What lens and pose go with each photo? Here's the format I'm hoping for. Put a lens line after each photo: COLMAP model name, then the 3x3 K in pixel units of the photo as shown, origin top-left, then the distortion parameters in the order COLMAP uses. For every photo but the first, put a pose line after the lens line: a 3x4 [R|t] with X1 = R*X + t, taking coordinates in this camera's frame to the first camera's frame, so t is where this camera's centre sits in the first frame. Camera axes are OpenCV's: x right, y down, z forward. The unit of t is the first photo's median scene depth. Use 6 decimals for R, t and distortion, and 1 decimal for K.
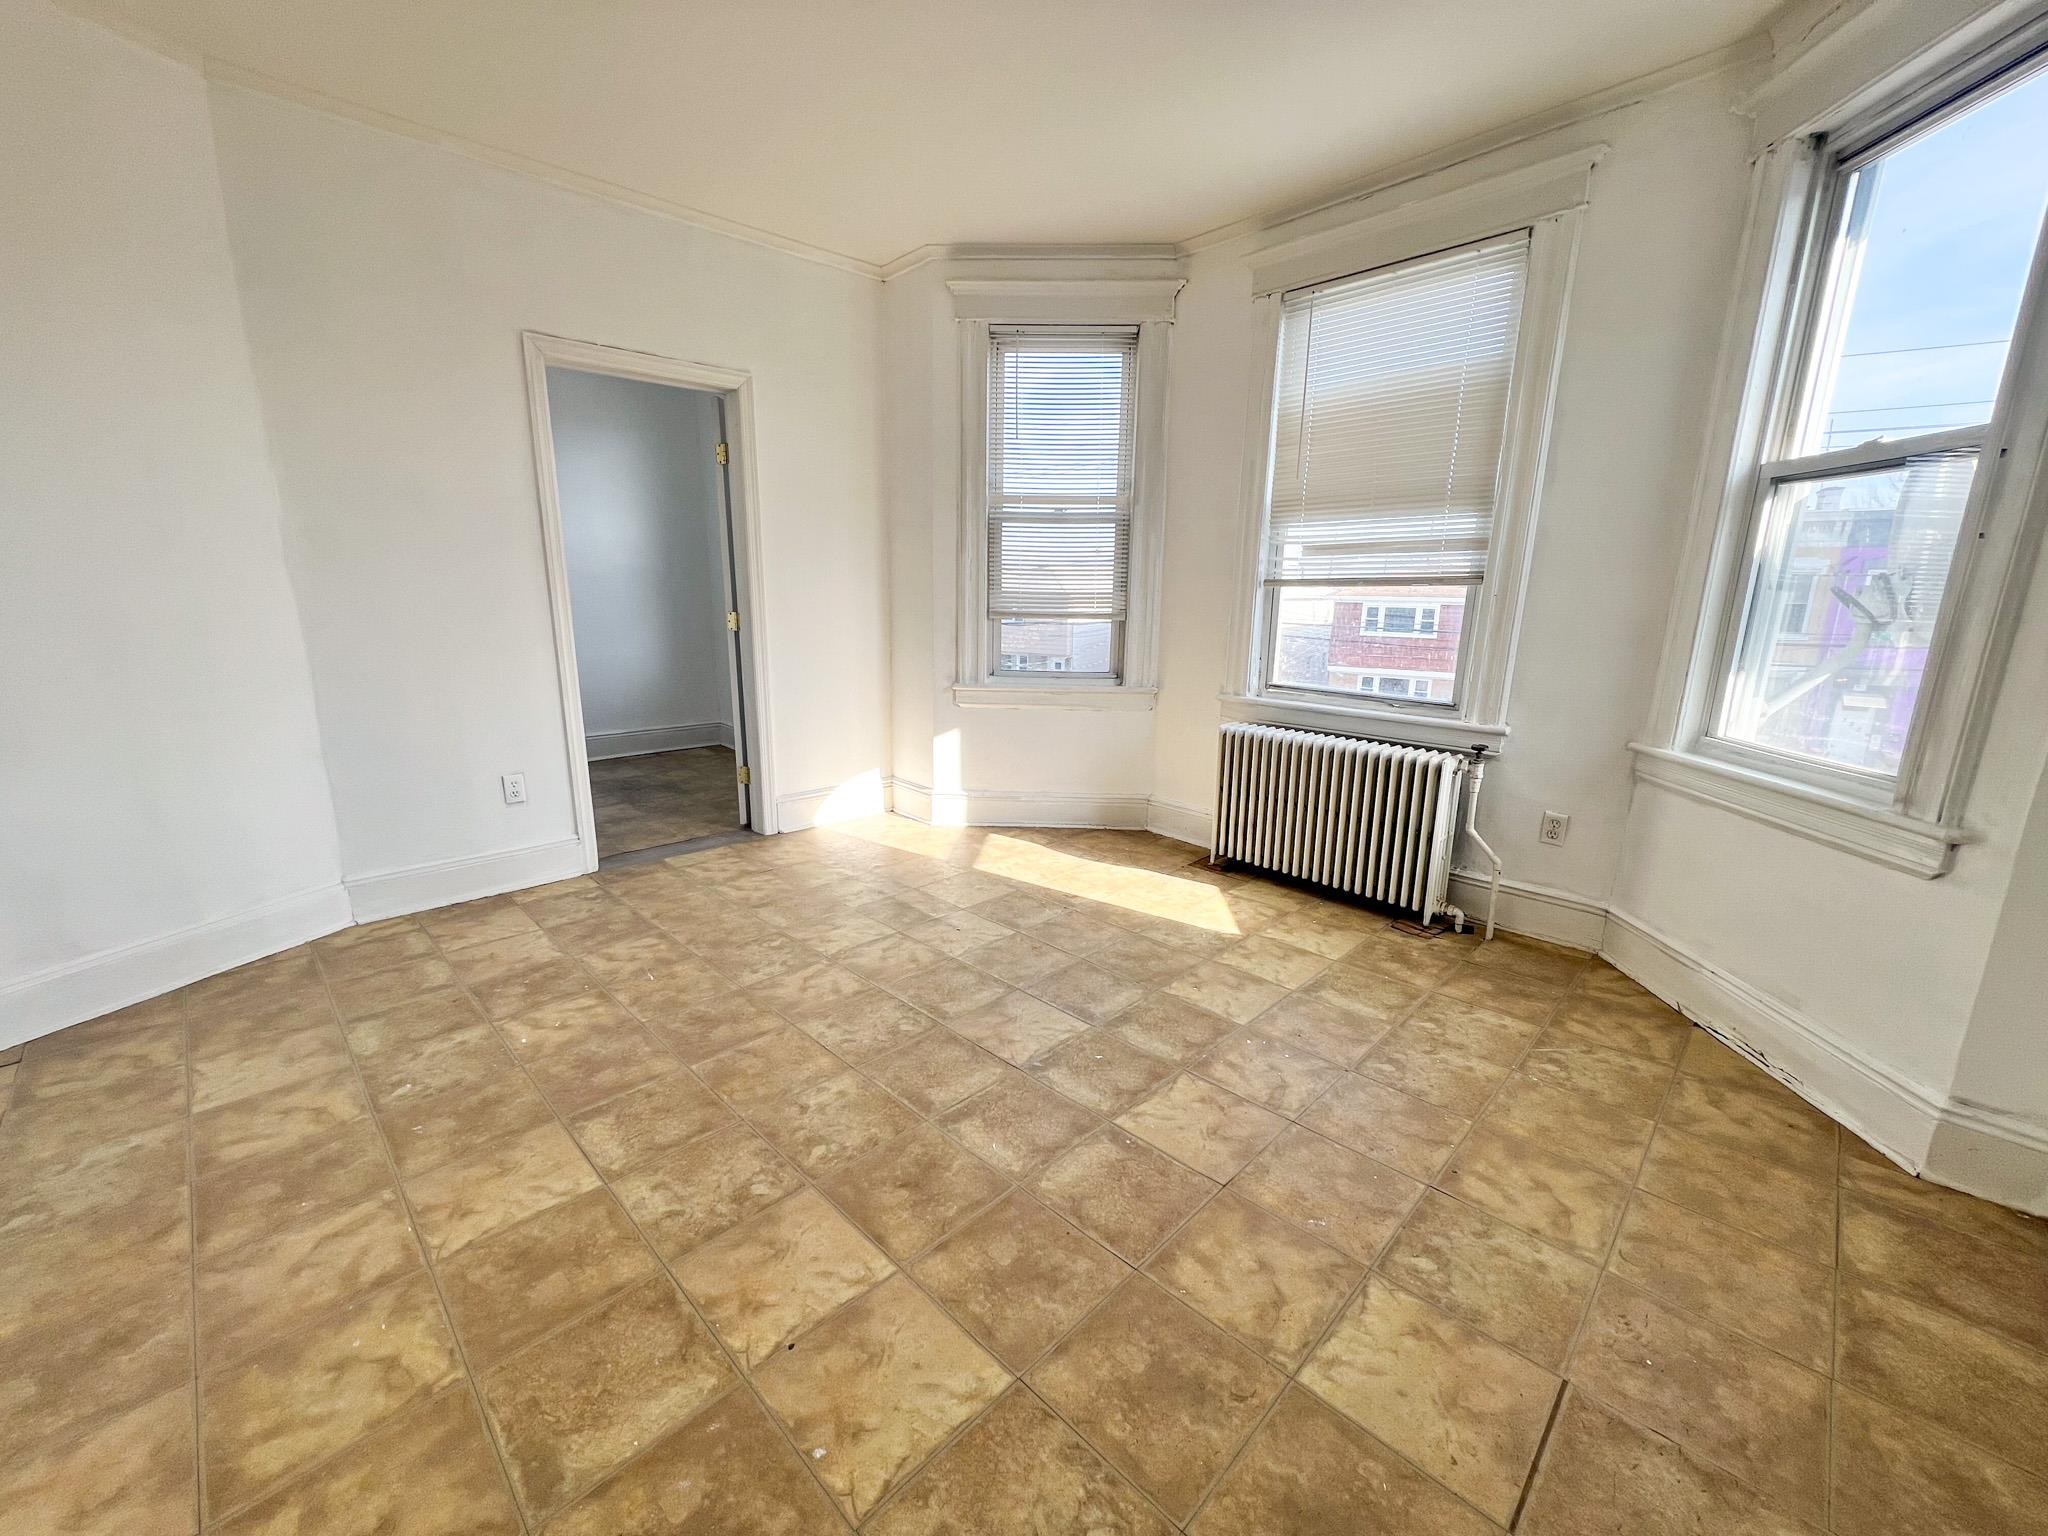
lens RADIAL K [[817.3, 0, 1017.4], [0, 817.3, 769.9], [0, 0, 1]] dist [-0.000781, -0.000010]
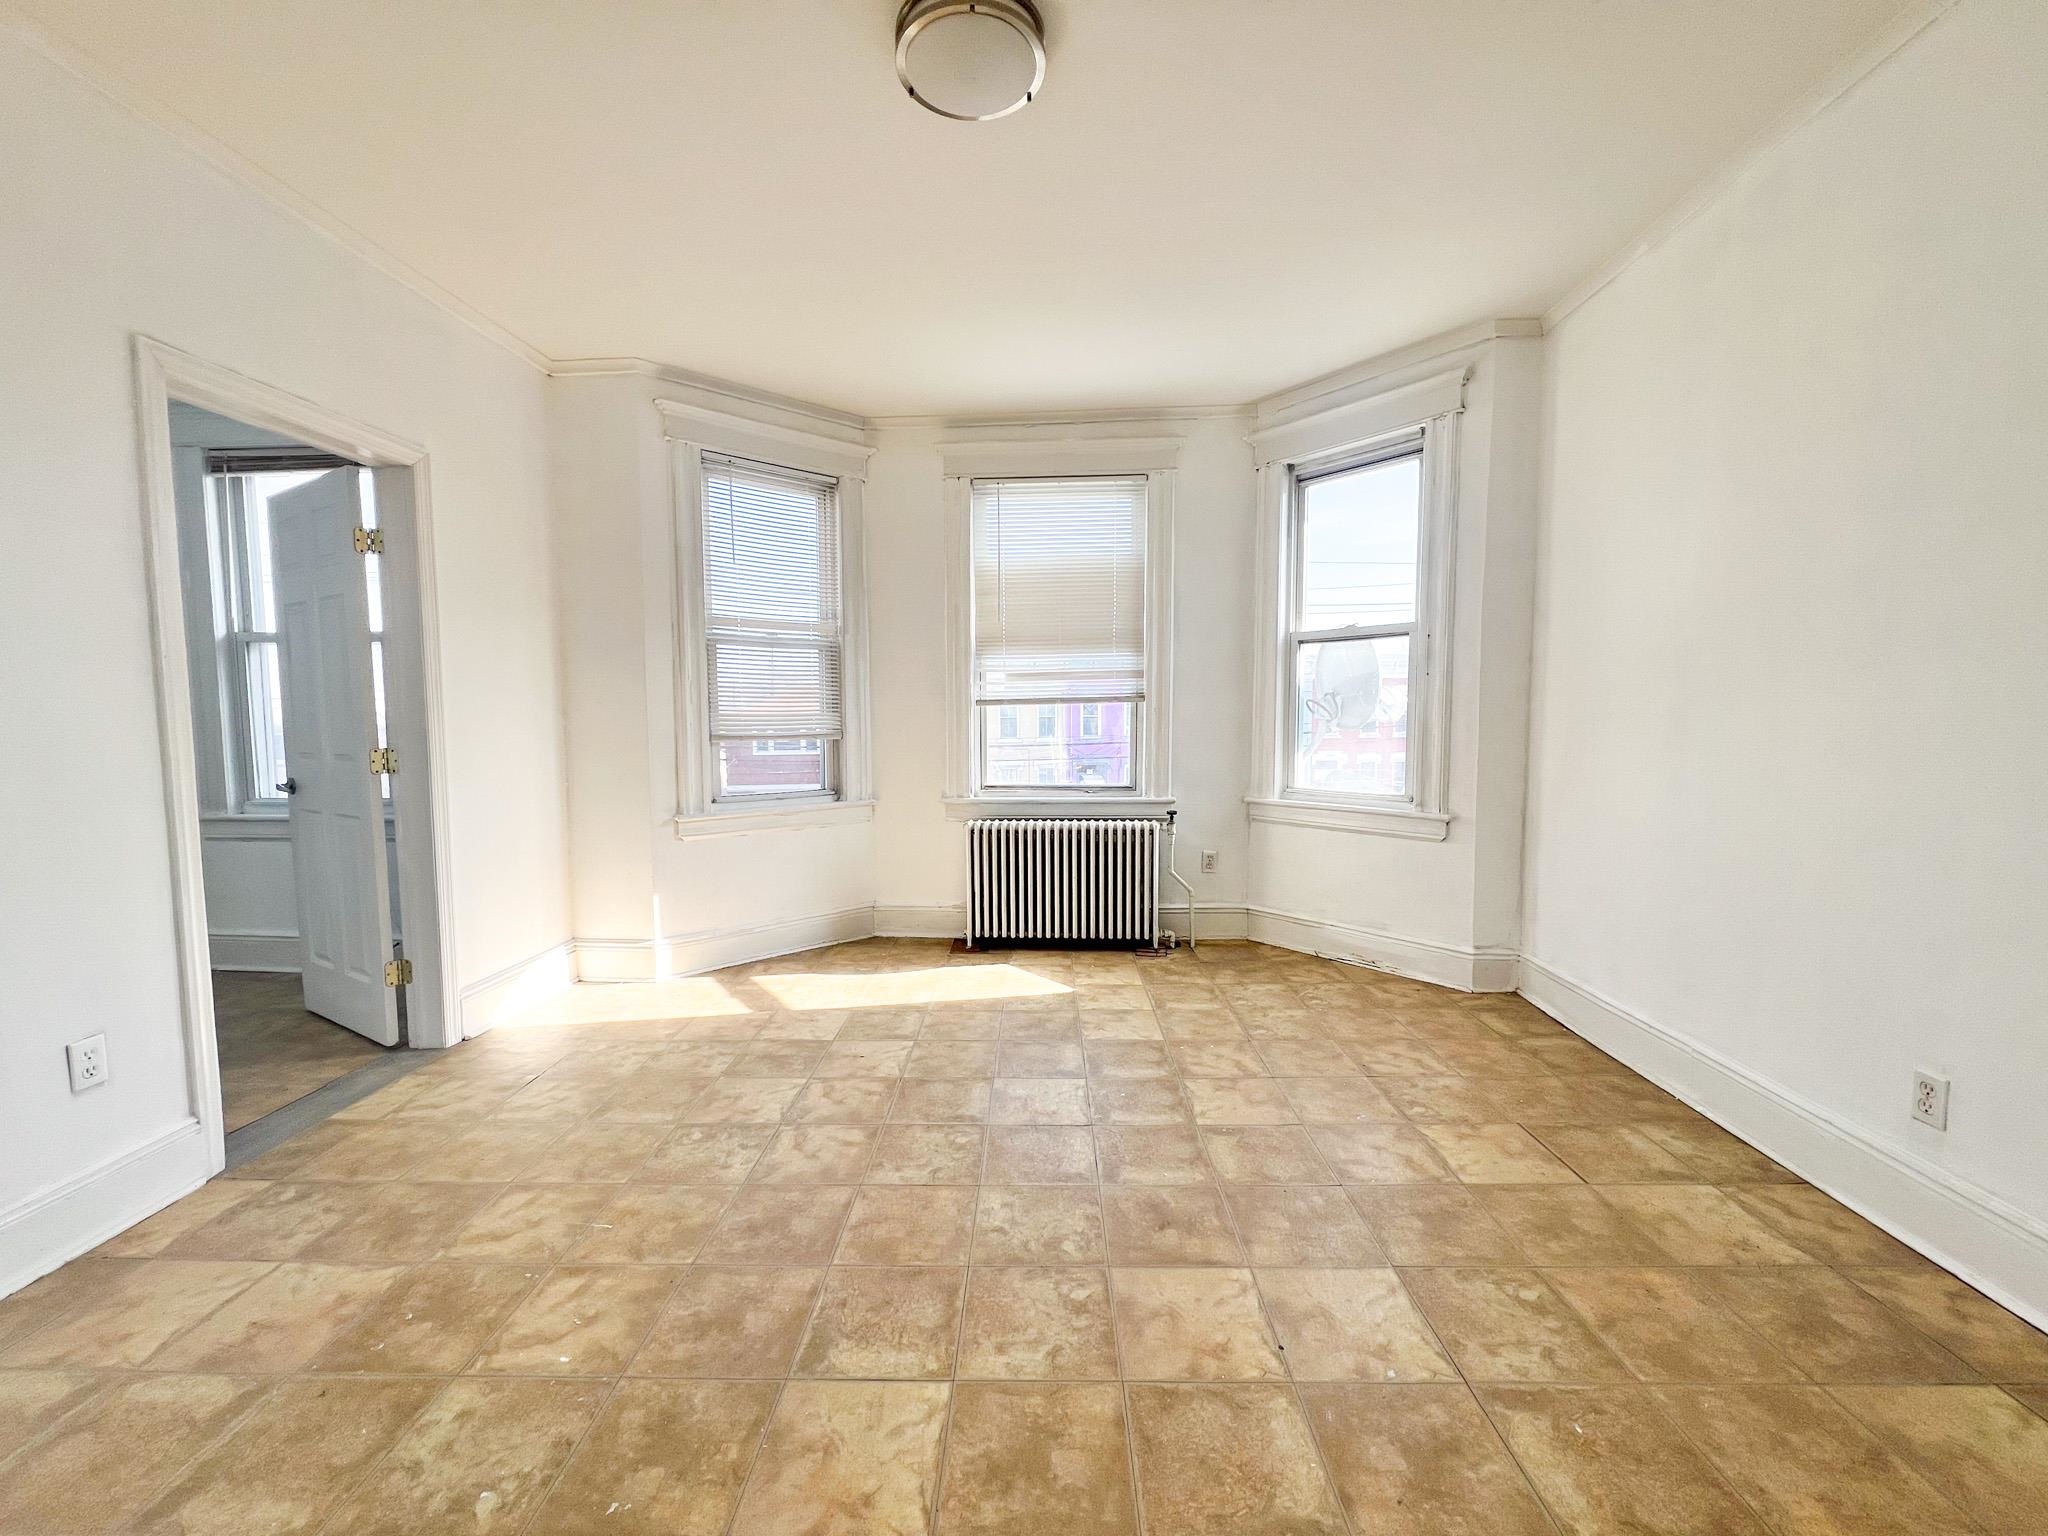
lens RADIAL K [[817.3, 0, 1017.4], [0, 817.3, 769.9], [0, 0, 1]] dist [-0.000781, -0.000010]
pose [[0.727584, -0.065692, 0.682866, -0.566869], [0.166021, 0.982677, -0.082359, -0.025901], [-0.665626, 0.173293, 0.725887, 0.121288]]
